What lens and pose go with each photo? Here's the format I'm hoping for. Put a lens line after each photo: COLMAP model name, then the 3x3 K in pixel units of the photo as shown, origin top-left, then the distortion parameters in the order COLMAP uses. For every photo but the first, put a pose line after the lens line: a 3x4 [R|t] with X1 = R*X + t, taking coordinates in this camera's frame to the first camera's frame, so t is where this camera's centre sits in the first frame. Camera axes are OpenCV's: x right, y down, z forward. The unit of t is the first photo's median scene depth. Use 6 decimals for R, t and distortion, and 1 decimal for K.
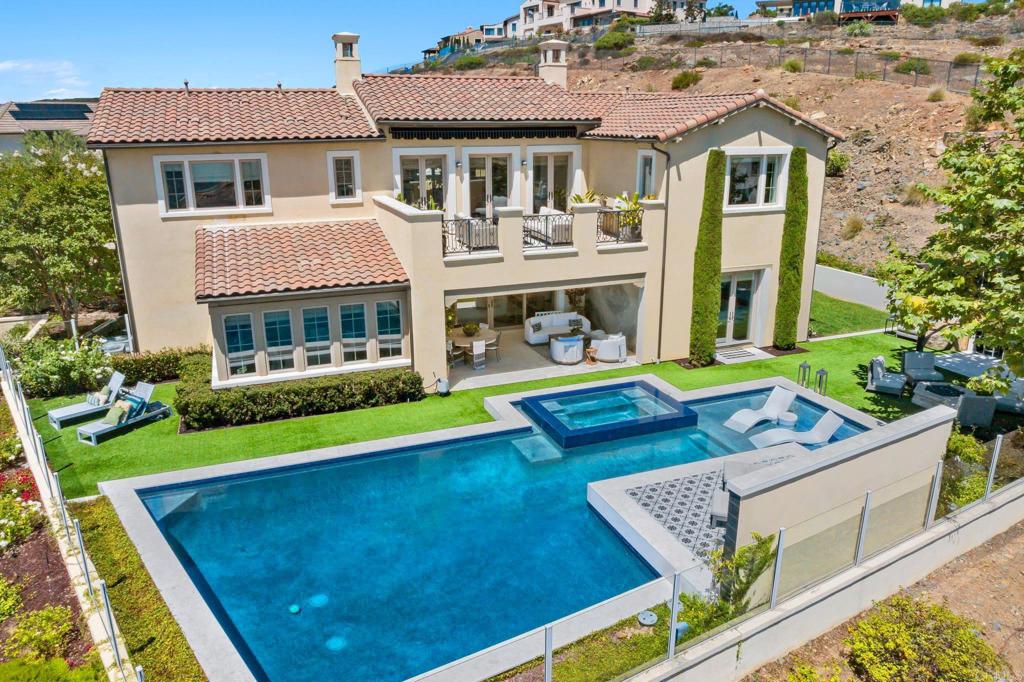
lens RADIAL K [[728.3, 0, 507.7], [0, 728.3, 341.3], [0, 0, 1]] dist [-0.020091, -0.012812]
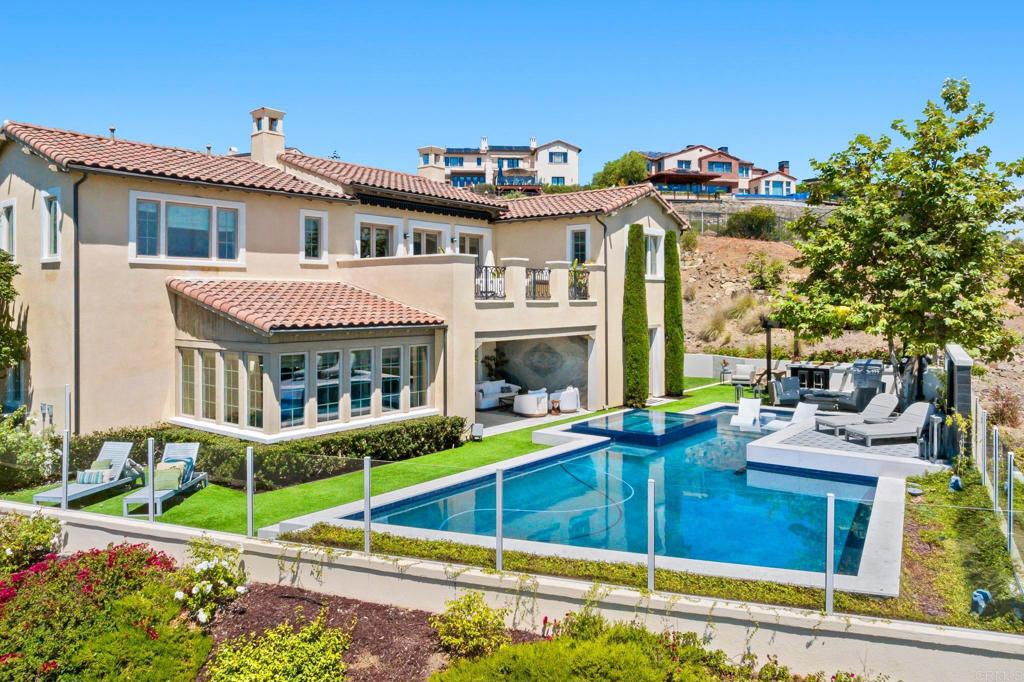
lens RADIAL K [[728.3, 0, 511.9], [0, 728.3, 298.4], [0, 0, 1]] dist [-0.020091, -0.012812]
pose [[0.865499, 0.004071, 0.500894, -0.488677], [0.140232, 0.958012, -0.250095, 0.129332], [-0.480881, 0.286699, 0.828588, 0.109579]]
